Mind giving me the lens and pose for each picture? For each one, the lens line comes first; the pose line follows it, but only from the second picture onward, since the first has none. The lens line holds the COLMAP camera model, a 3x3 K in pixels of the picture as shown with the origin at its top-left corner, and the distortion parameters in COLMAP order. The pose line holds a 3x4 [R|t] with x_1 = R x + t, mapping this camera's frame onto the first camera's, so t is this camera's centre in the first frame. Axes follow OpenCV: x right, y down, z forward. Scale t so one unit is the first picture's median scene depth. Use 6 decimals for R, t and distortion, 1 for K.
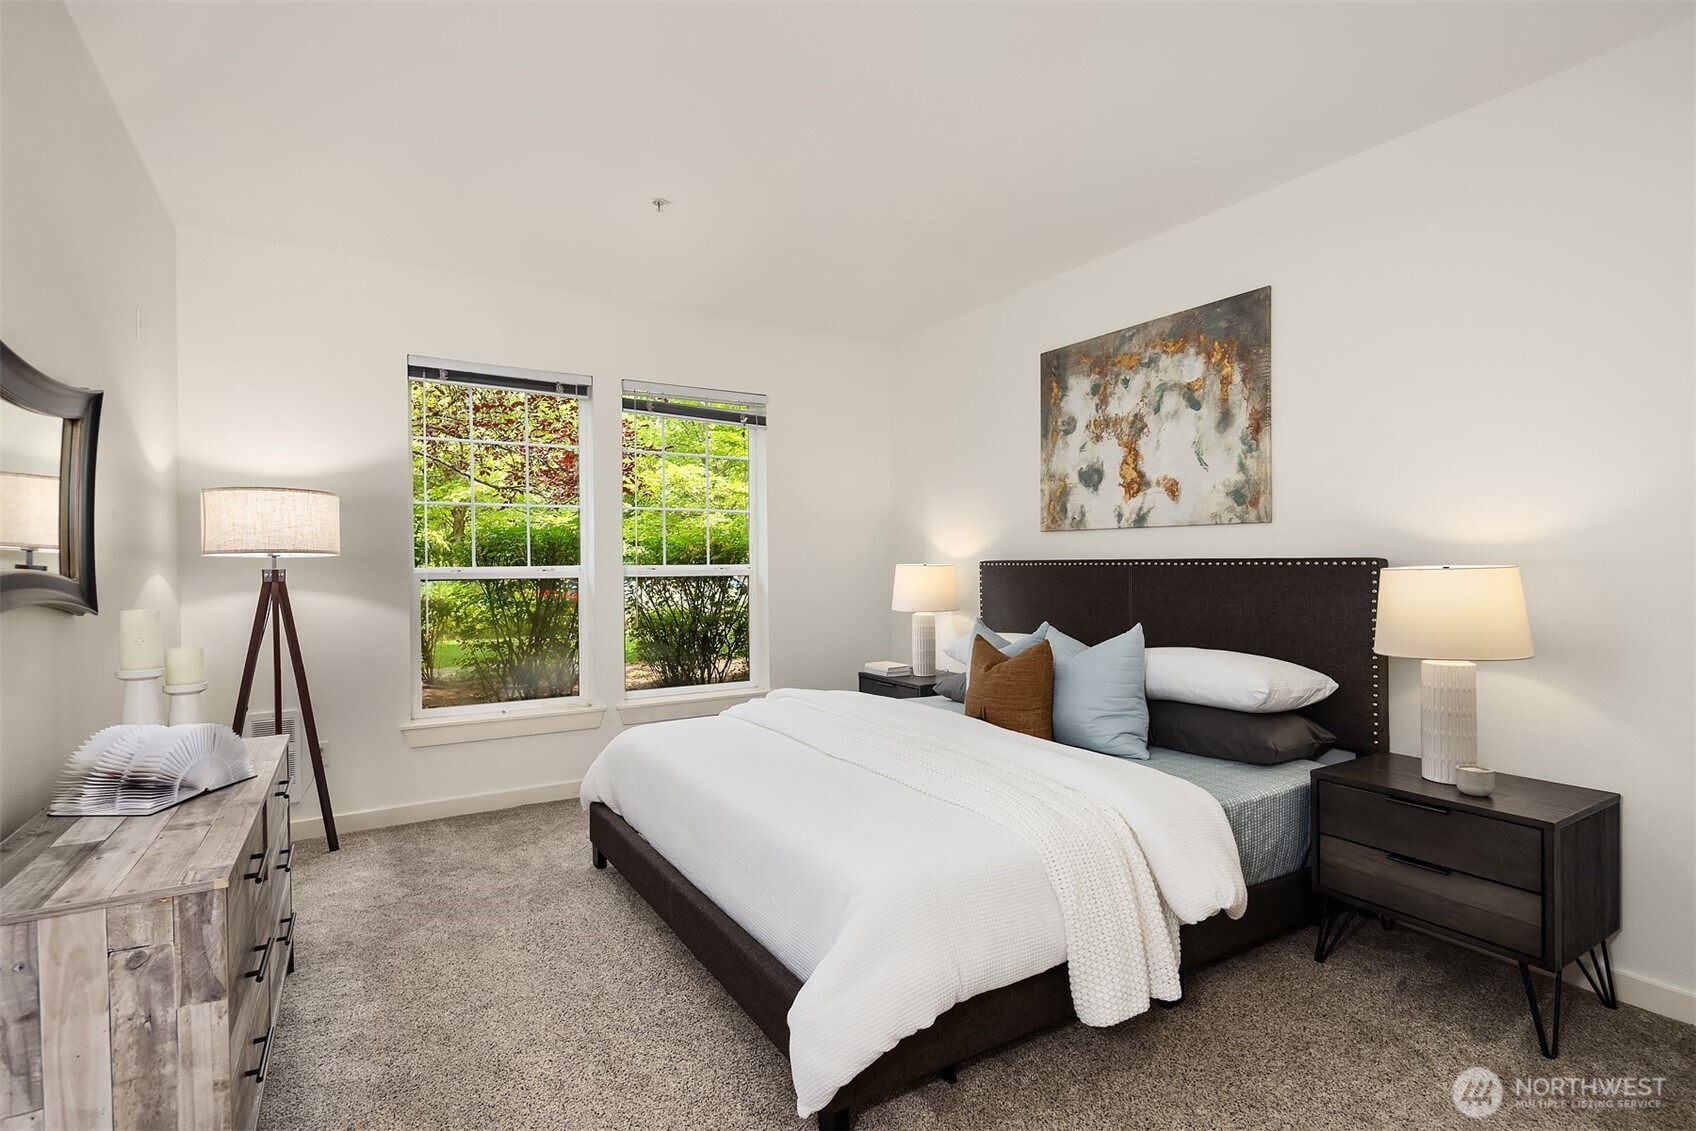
lens RADIAL K [[810.3, 0, 851.8], [0, 810.3, 569.6], [0, 0, 1]] dist [0.005294, -0.006045]
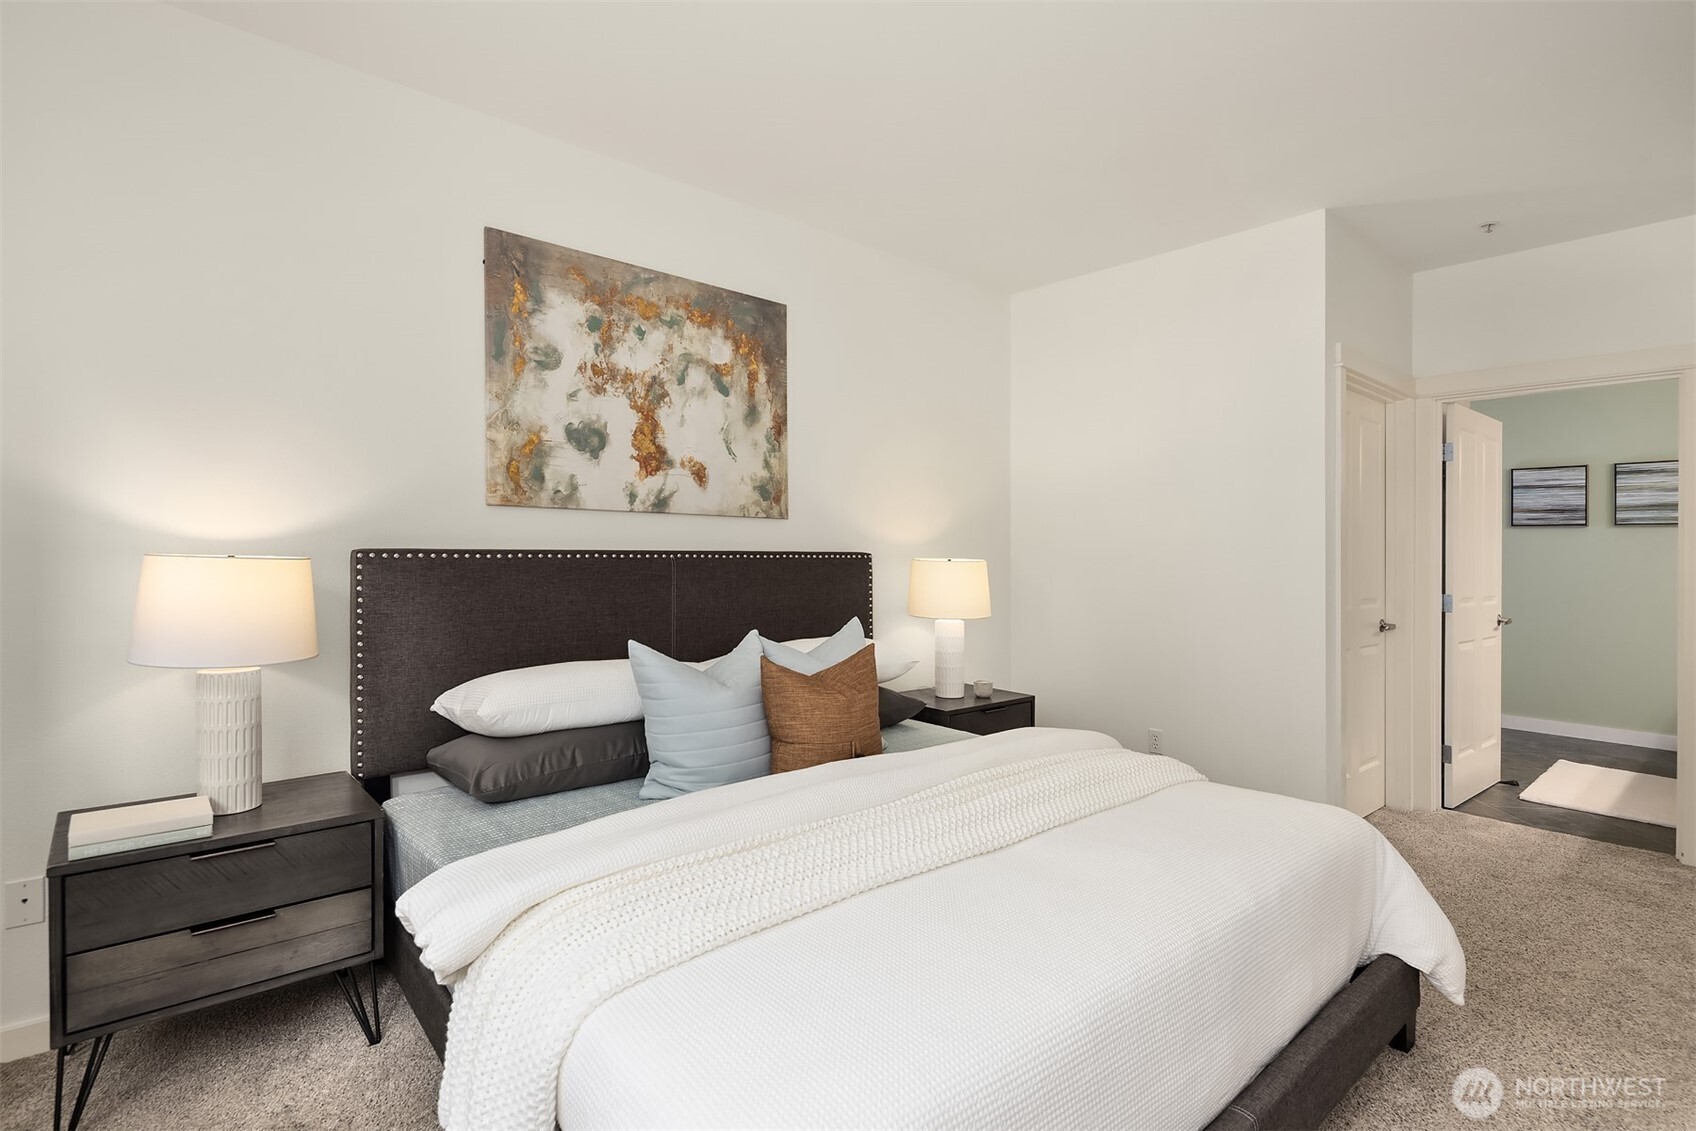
lens RADIAL K [[810.3, 0, 851.9], [0, 810.3, 556.2], [0, 0, 1]] dist [0.005294, -0.006045]
pose [[-0.157083, 0.016753, 0.987443, -0.507911], [0.015702, 0.999772, -0.014464, 0.008069], [-0.987461, 0.013233, -0.157311, 0.947285]]
